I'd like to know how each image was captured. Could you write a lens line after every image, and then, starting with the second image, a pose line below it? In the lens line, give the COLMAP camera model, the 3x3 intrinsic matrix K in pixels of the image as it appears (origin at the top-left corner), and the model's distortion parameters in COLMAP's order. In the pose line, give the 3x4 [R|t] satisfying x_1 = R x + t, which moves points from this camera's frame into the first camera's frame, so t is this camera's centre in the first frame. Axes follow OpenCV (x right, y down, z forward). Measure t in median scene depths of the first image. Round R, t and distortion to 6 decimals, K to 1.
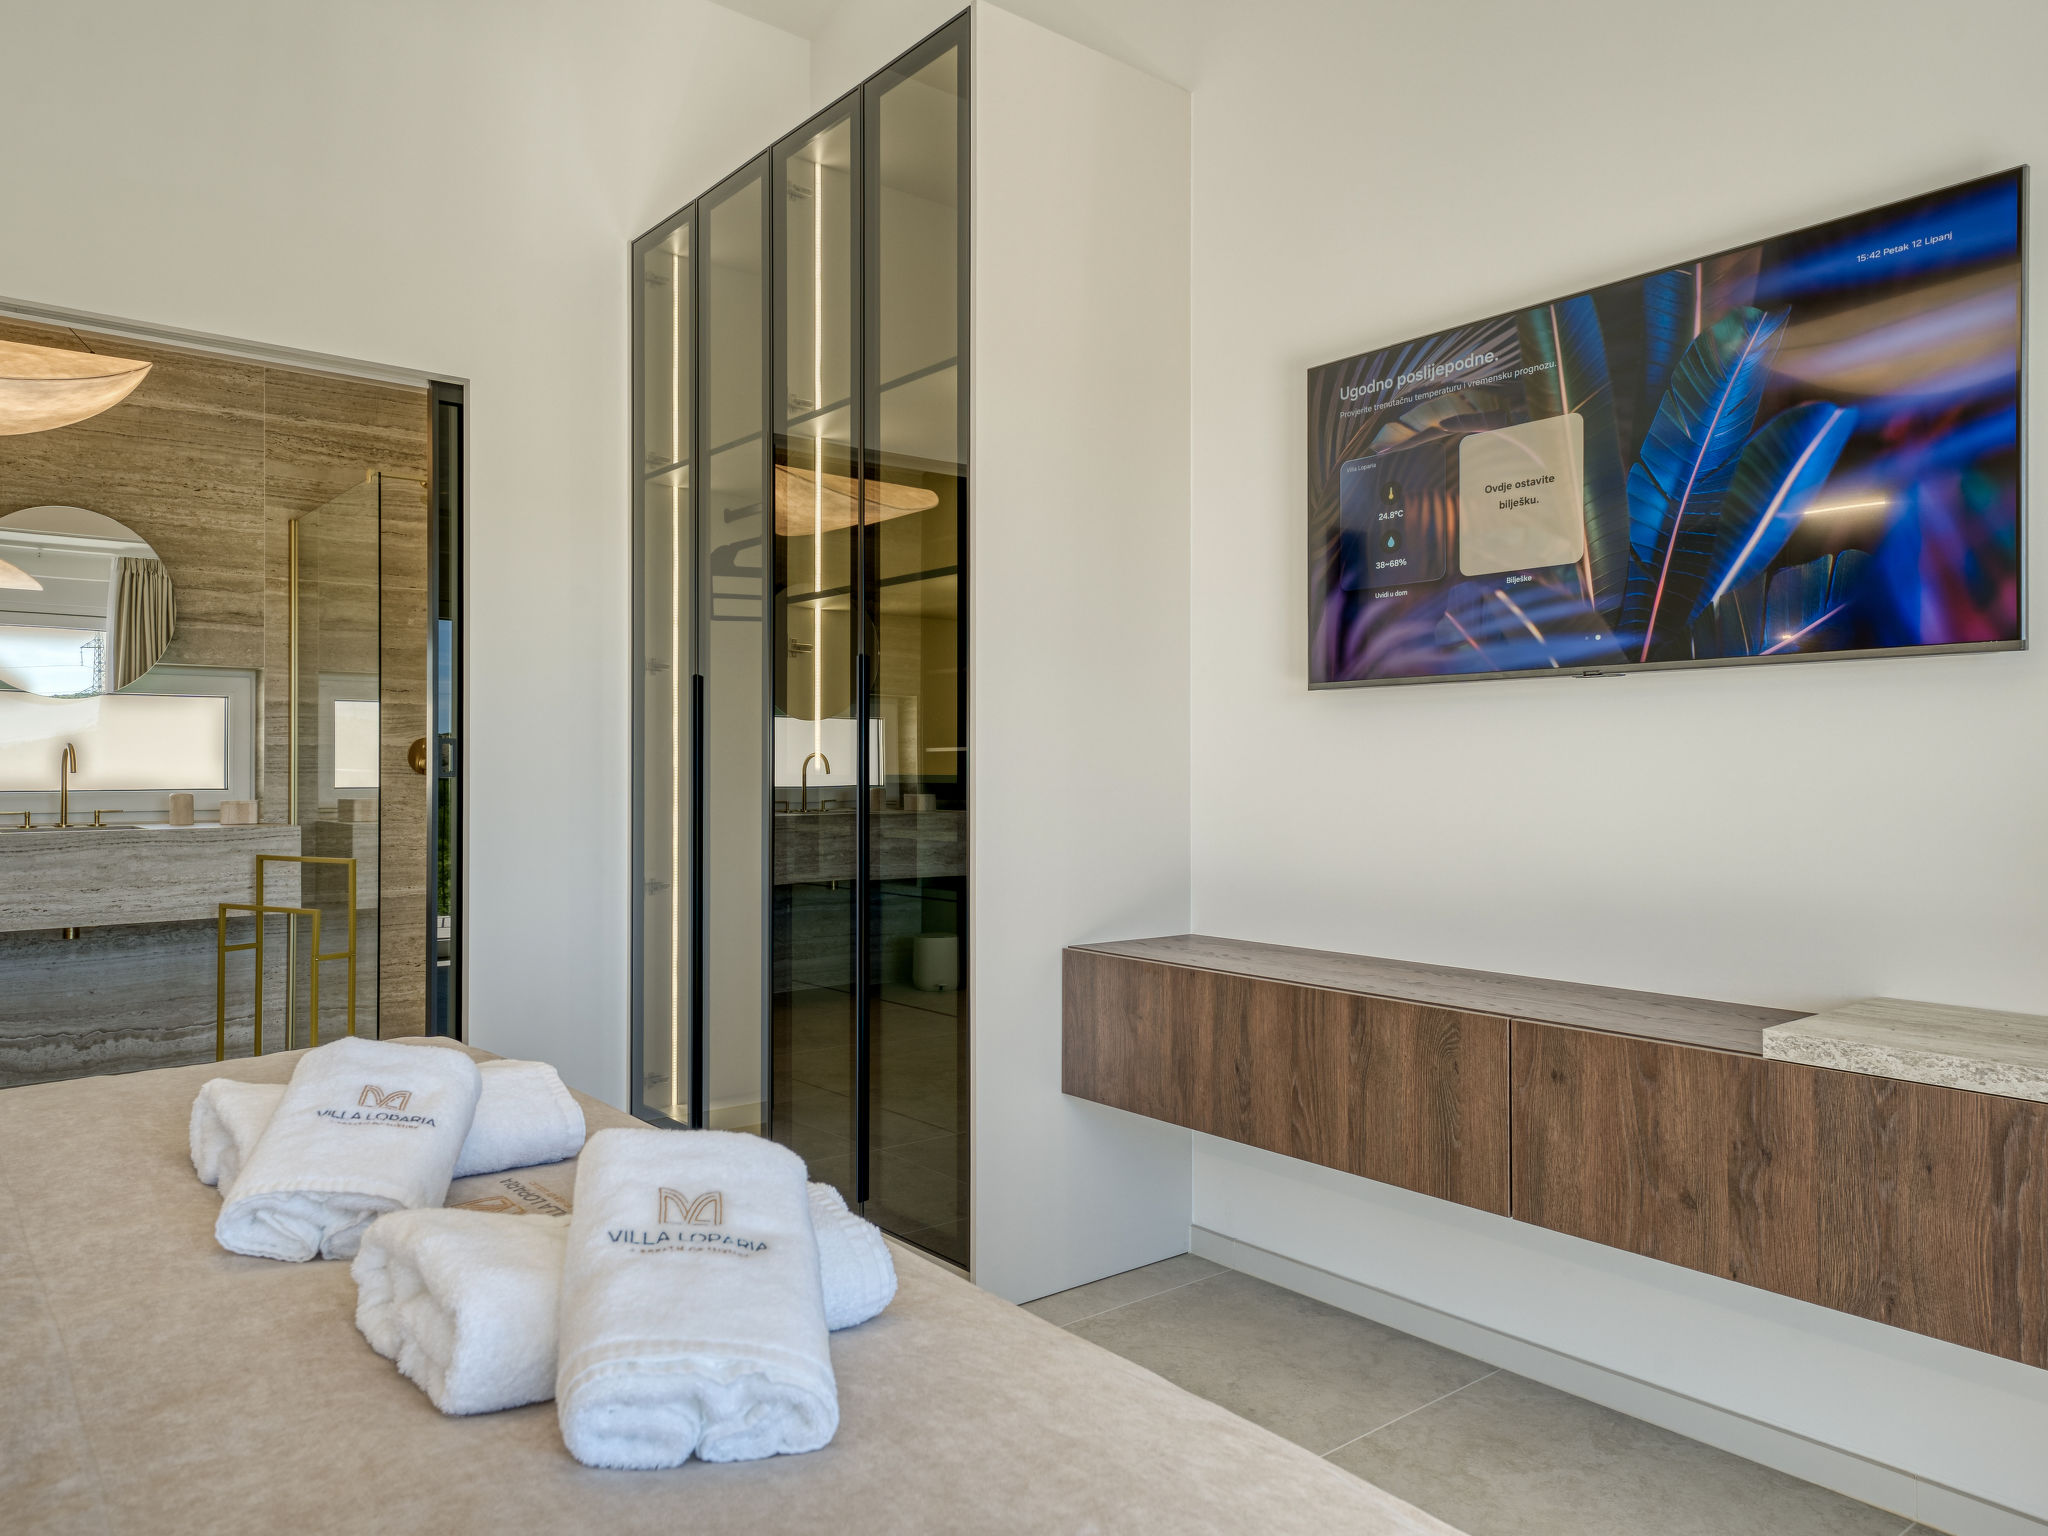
lens RADIAL K [[1519.0, 0, 1015.4], [0, 1519.0, 754.5], [0, 0, 1]] dist [0.015808, 0.005769]
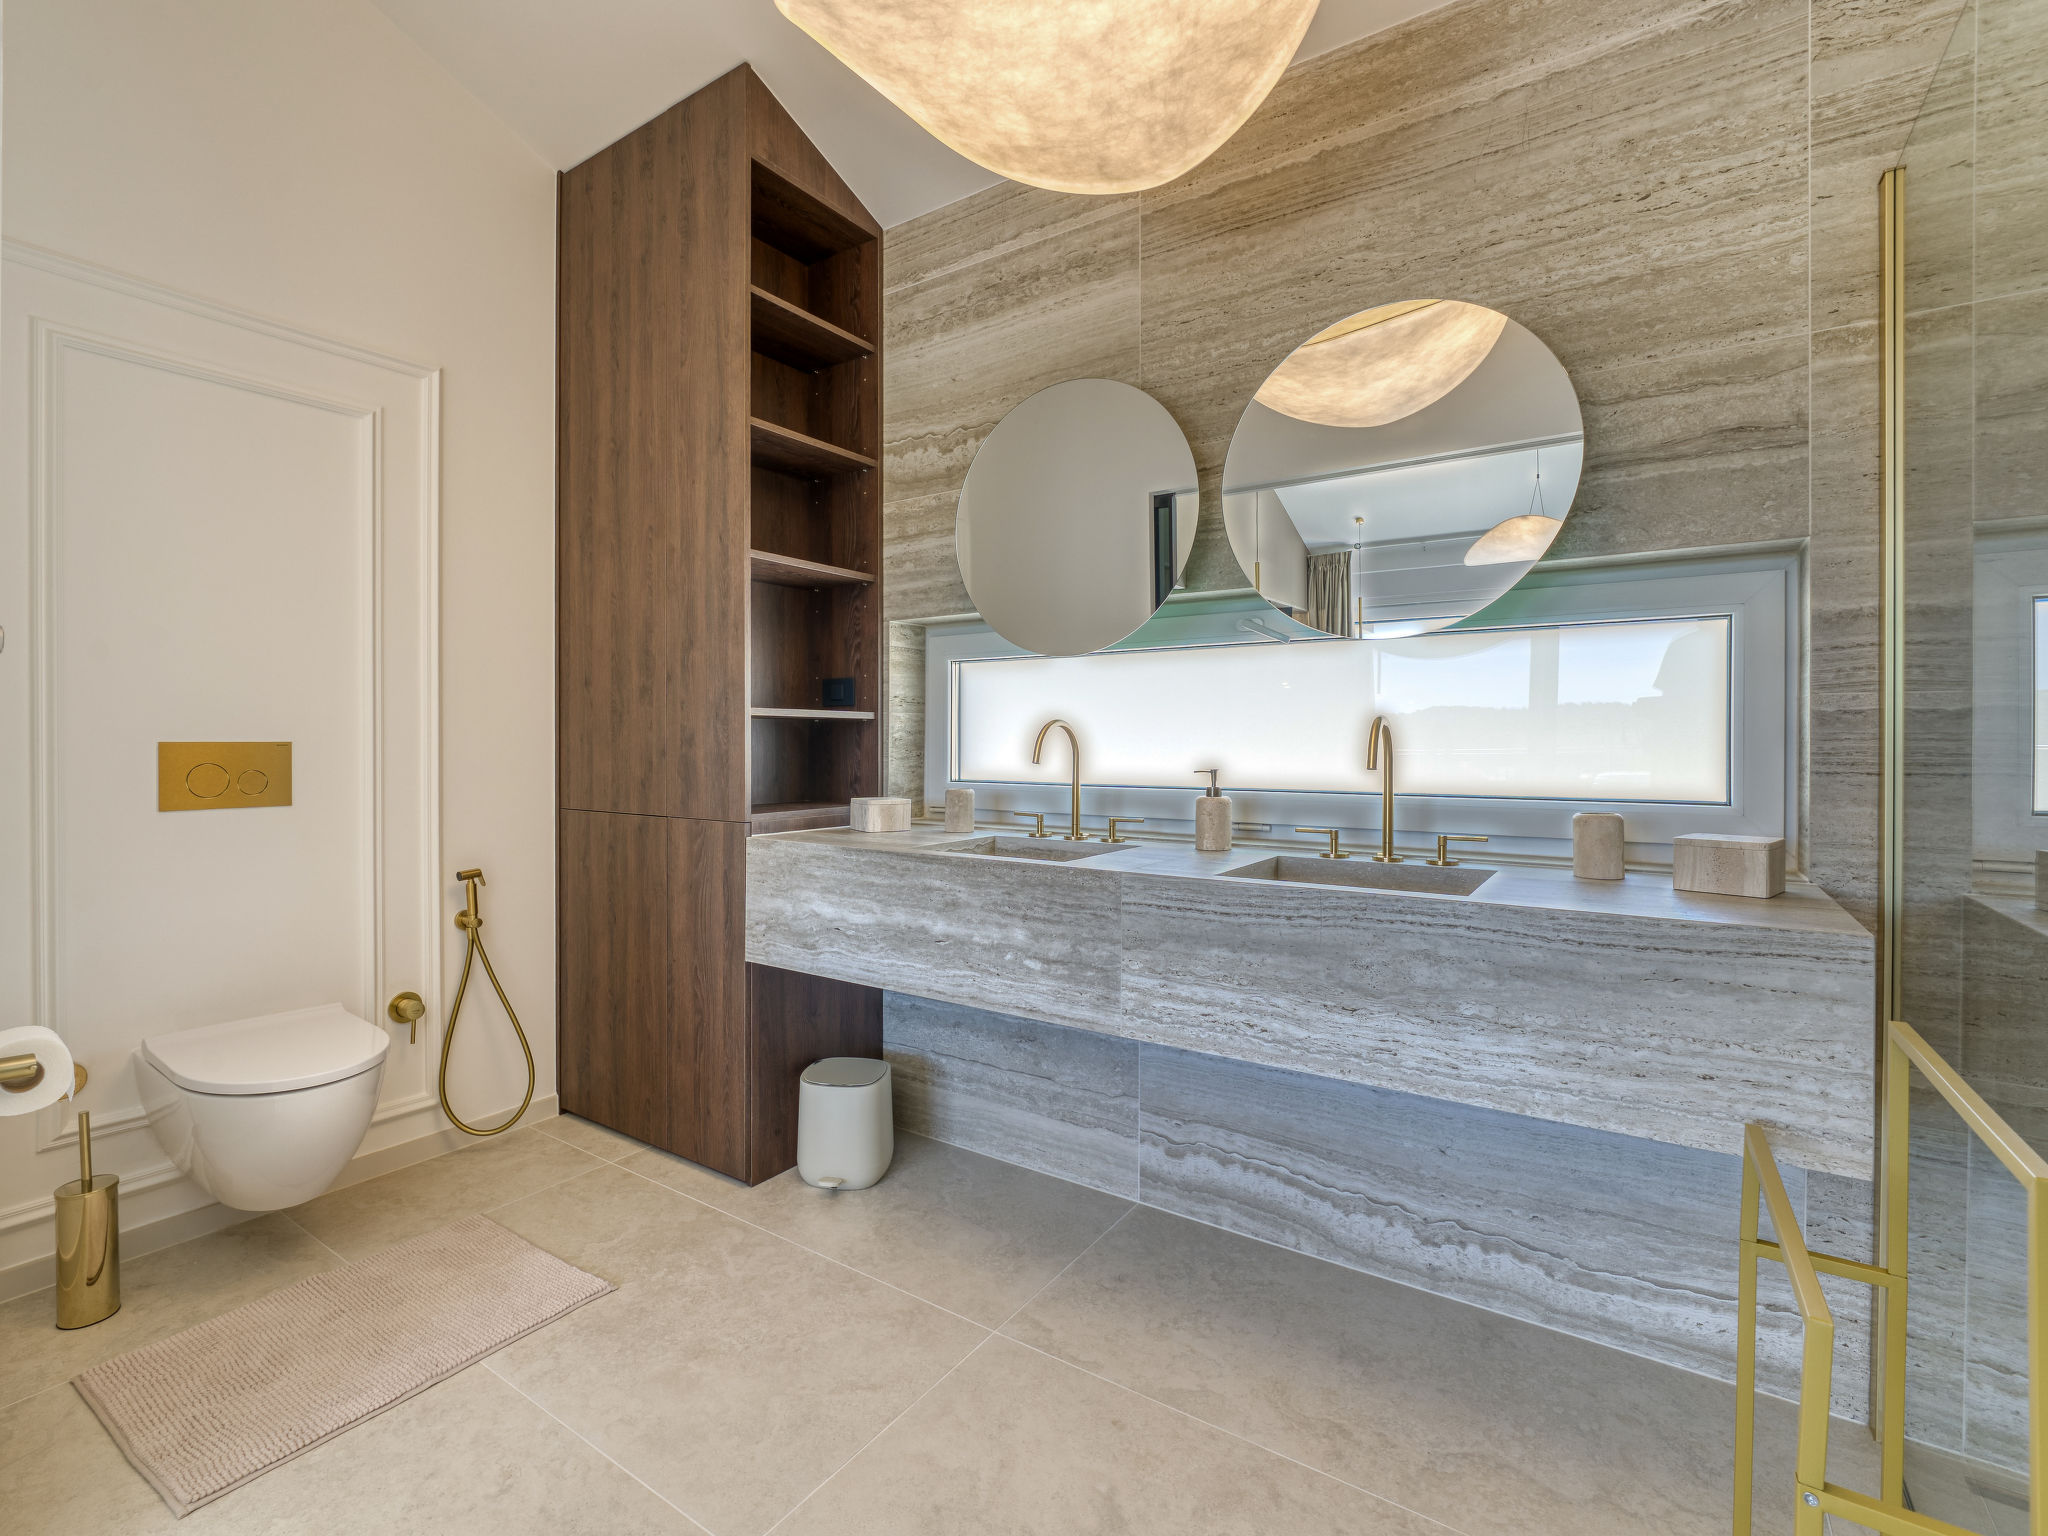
lens RADIAL K [[924.2, 0, 974.1], [0, 924.2, 740.9], [0, 0, 1]] dist [-0.008580, 0.000976]
pose [[0.252458, 0.006192, -0.967588, -0.302681], [0.011652, 0.999888, 0.009439, -0.003046], [0.967538, -0.013657, 0.252357, 0.714519]]
